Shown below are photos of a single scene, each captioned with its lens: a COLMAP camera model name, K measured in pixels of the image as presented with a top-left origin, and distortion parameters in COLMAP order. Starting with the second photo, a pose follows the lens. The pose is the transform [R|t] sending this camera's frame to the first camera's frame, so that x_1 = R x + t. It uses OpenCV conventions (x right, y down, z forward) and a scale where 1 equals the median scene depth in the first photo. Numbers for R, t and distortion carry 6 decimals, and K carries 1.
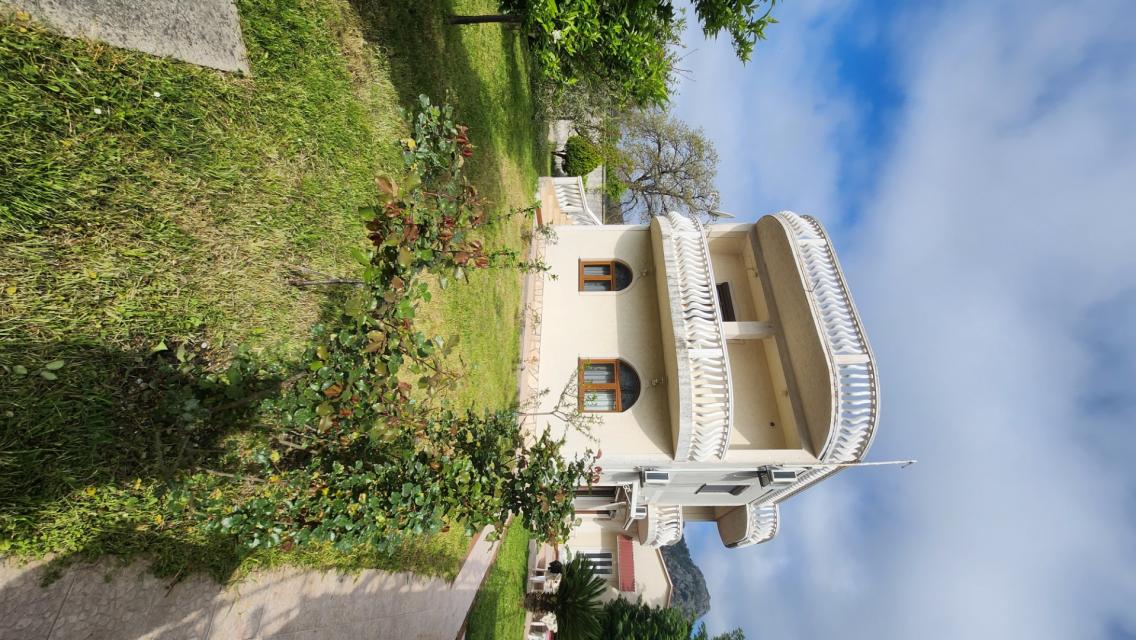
lens RADIAL K [[449.8, 0, 578.2], [0, 449.8, 339.5], [0, 0, 1]] dist [-0.023196, 0.000081]
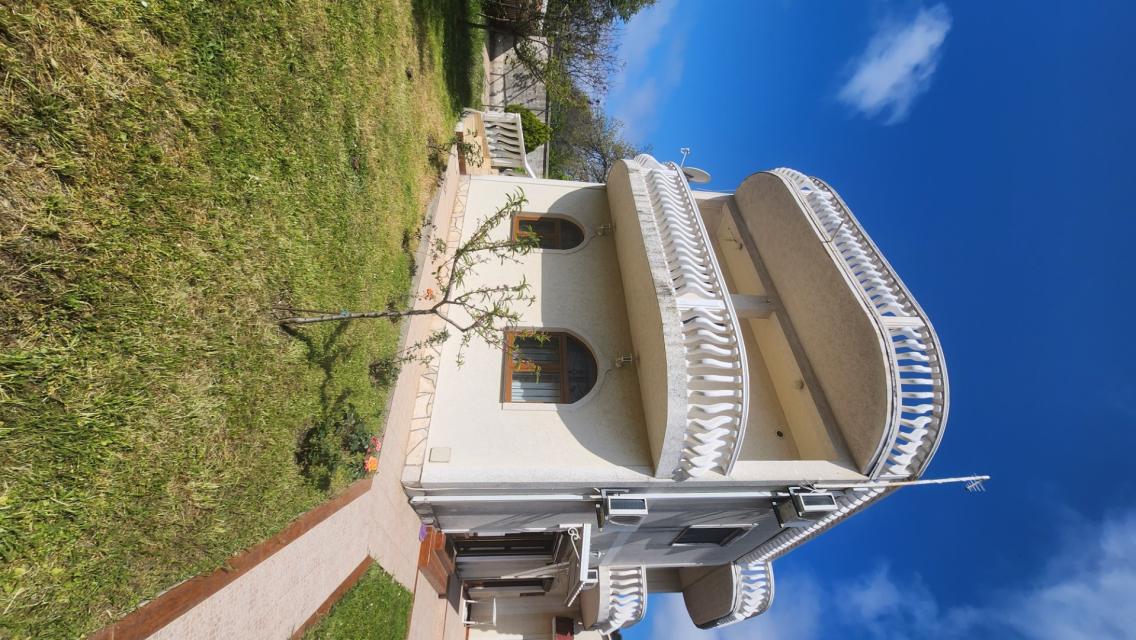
lens RADIAL K [[453.5, 0, 574.7], [0, 453.5, 332.8], [0, 0, 1]] dist [-0.024608, -0.000199]
pose [[0.990342, 0.039302, 0.132962, 0.015533], [-0.017587, 0.986846, -0.160705, 0.188234], [-0.137529, 0.156814, 0.978006, 0.401281]]
